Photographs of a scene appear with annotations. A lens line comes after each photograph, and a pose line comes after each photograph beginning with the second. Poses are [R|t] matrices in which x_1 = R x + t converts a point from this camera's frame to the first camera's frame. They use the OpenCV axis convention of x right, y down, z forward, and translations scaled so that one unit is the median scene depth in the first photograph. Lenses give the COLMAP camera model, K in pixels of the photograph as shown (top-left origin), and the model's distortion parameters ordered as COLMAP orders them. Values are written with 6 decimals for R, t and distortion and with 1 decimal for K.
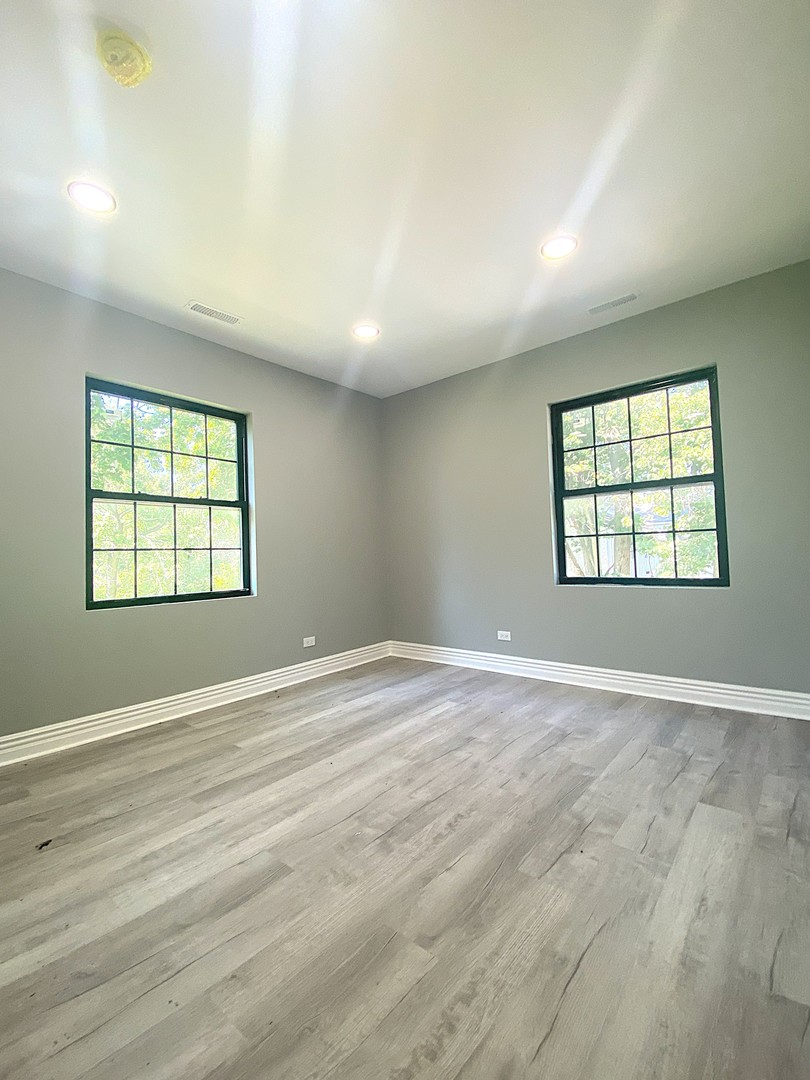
lens RADIAL K [[479.7, 0, 398.1], [0, 479.7, 536.3], [0, 0, 1]] dist [-0.009761, -0.005115]
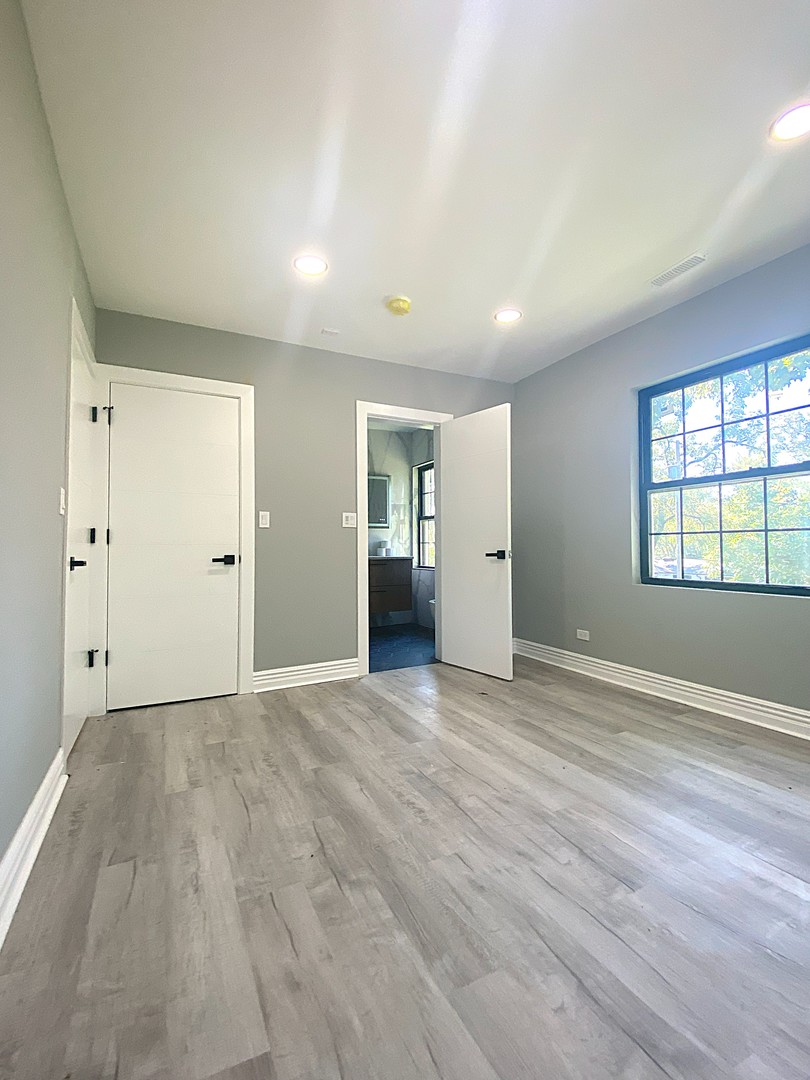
lens RADIAL K [[479.7, 0, 405.1], [0, 479.7, 538.5], [0, 0, 1]] dist [-0.009761, -0.005115]
pose [[-0.387568, 0.022520, -0.921566, 0.857924], [0.052125, 0.998638, 0.002482, 0.007926], [0.920366, -0.047074, -0.388214, 1.130081]]
